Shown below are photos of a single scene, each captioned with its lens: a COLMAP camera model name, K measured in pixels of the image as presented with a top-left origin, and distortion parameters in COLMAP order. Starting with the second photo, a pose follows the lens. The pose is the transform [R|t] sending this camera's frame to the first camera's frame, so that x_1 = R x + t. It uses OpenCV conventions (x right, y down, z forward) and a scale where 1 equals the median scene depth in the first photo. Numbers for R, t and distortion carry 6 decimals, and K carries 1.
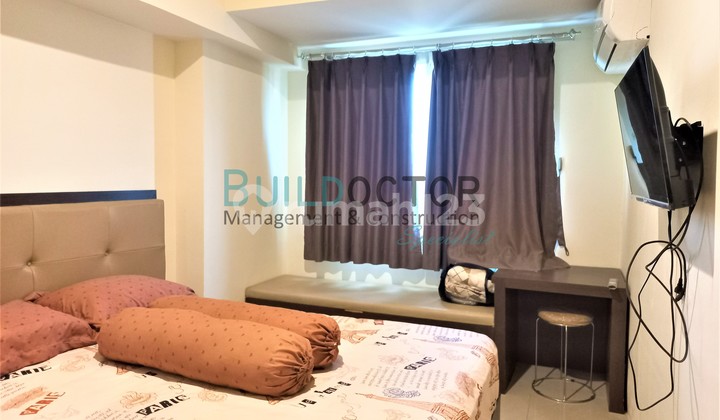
lens RADIAL K [[524.1, 0, 360.0], [0, 524.1, 210.0], [0, 0, 1]] dist [0.031392, -0.005405]
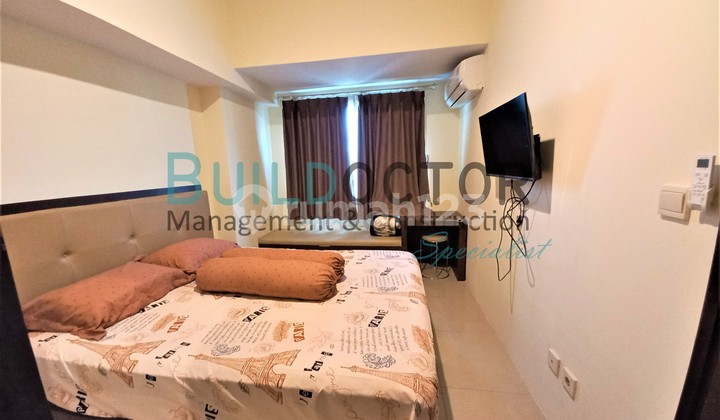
lens RADIAL K [[284.3, 0, 357.8], [0, 284.3, 222.9], [0, 0, 1]] dist [0.000369, -0.000121]
pose [[0.975323, -0.085297, 0.203642, -0.128751], [0.058379, 0.989163, 0.134718, -0.013877], [-0.212926, -0.119505, 0.969732, 0.049869]]
